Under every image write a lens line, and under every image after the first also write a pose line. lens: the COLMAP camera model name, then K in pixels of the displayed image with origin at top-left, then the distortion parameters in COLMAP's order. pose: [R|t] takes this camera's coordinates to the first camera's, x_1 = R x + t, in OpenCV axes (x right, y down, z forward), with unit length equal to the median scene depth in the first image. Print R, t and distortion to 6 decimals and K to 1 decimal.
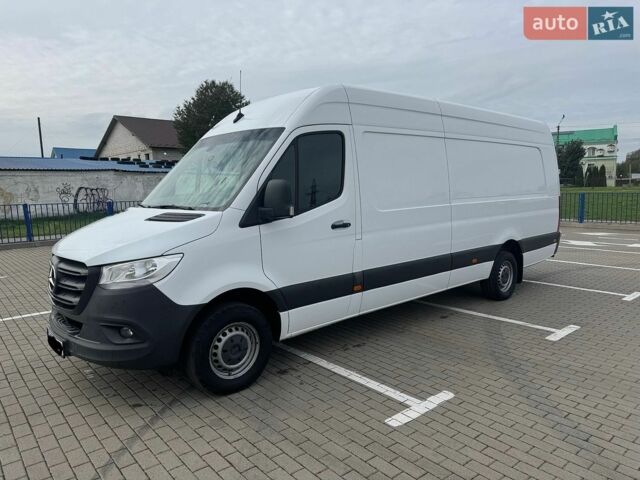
lens RADIAL K [[454.3, 0, 320.0], [0, 454.3, 240.0], [0, 0, 1]] dist [0.000473, -0.000007]
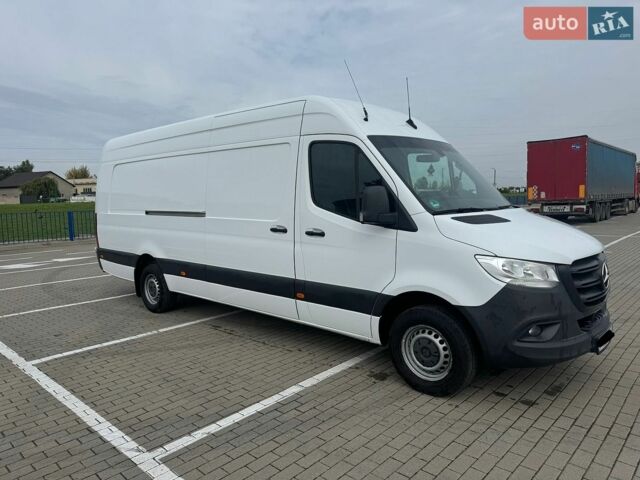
lens RADIAL K [[454.3, 0, 320.0], [0, 454.3, 240.0], [0, 0, 1]] dist [0.000473, -0.000007]
pose [[0.119164, 0.125534, -0.984907, 0.979385], [-0.093537, 0.988982, 0.114737, -0.124554], [0.988459, 0.078453, 0.129593, 0.832312]]
